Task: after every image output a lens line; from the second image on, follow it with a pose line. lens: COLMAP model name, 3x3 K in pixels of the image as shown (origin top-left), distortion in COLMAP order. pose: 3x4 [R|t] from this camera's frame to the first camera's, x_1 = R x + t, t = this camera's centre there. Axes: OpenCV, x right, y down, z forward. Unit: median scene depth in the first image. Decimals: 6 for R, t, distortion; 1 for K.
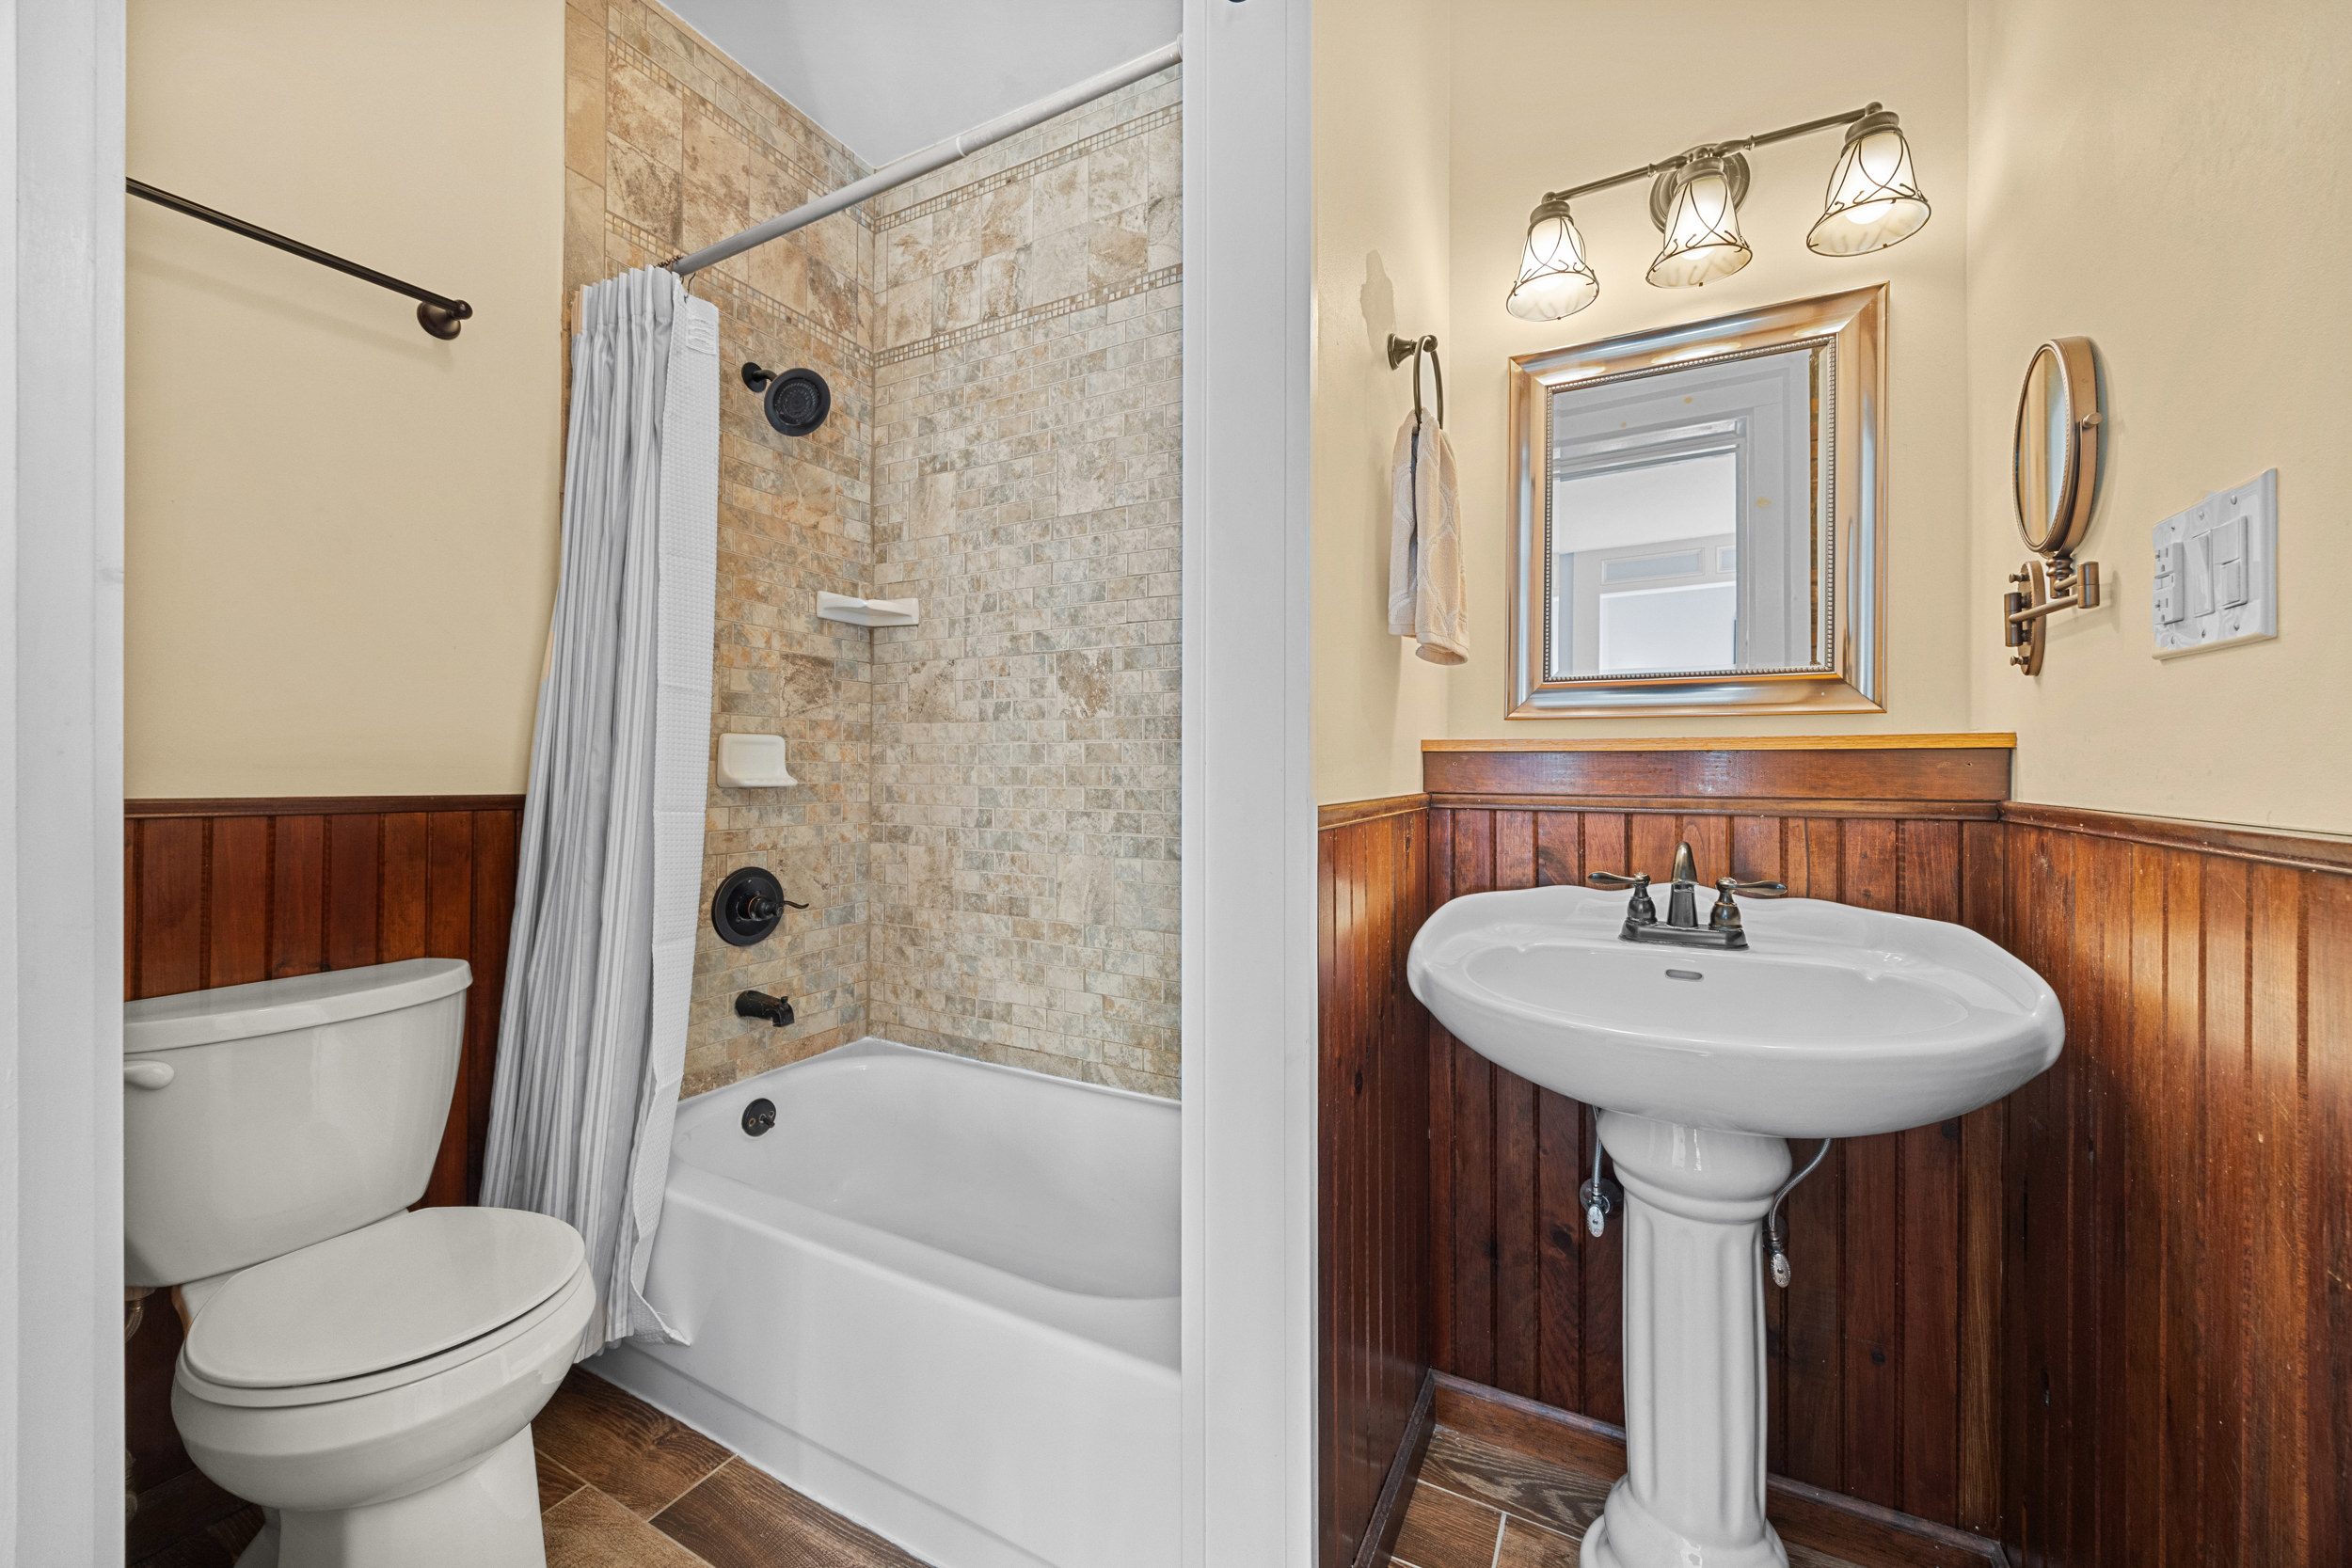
lens RADIAL K [[909.8, 0, 1168.8], [0, 909.8, 777.0], [0, 0, 1]] dist [0.000127, -0.000759]
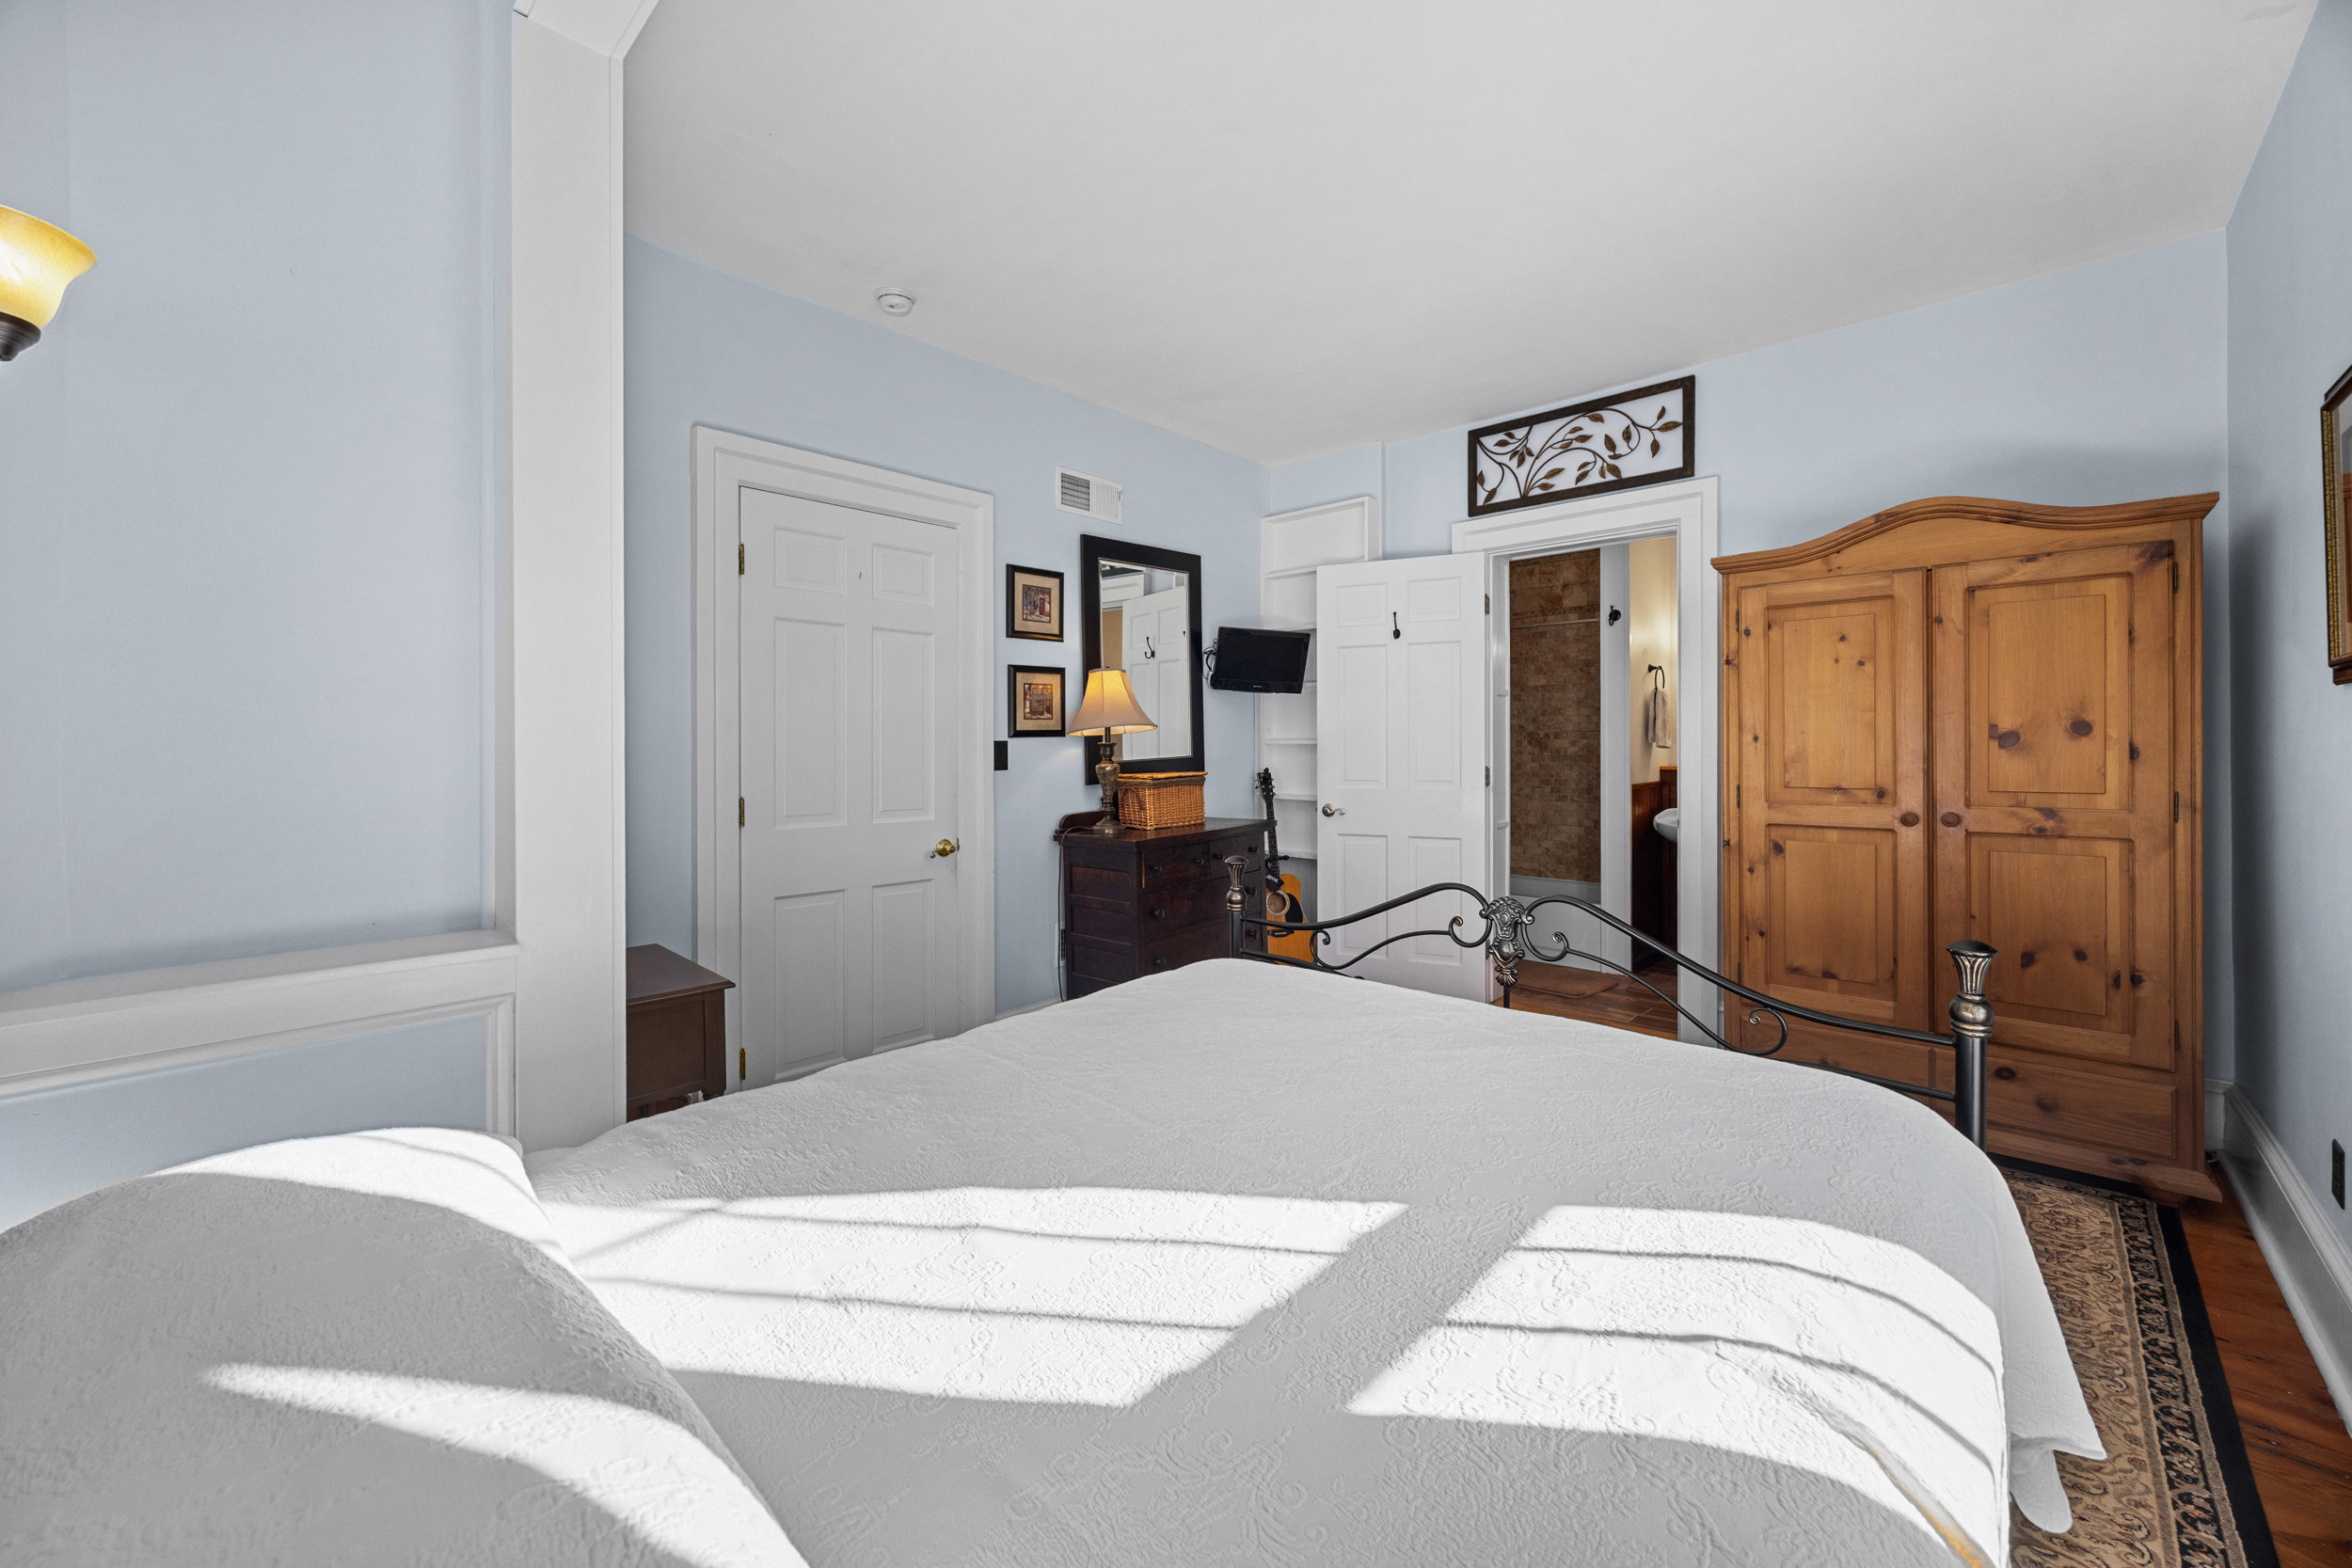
lens RADIAL K [[909.8, 0, 1181.2], [0, 909.8, 764.0], [0, 0, 1]] dist [0.000127, -0.000759]
pose [[0.968300, -0.006509, -0.249706, -0.485638], [0.008477, 0.999941, 0.006805, -0.064904], [0.249647, -0.008706, 0.968298, -2.188981]]
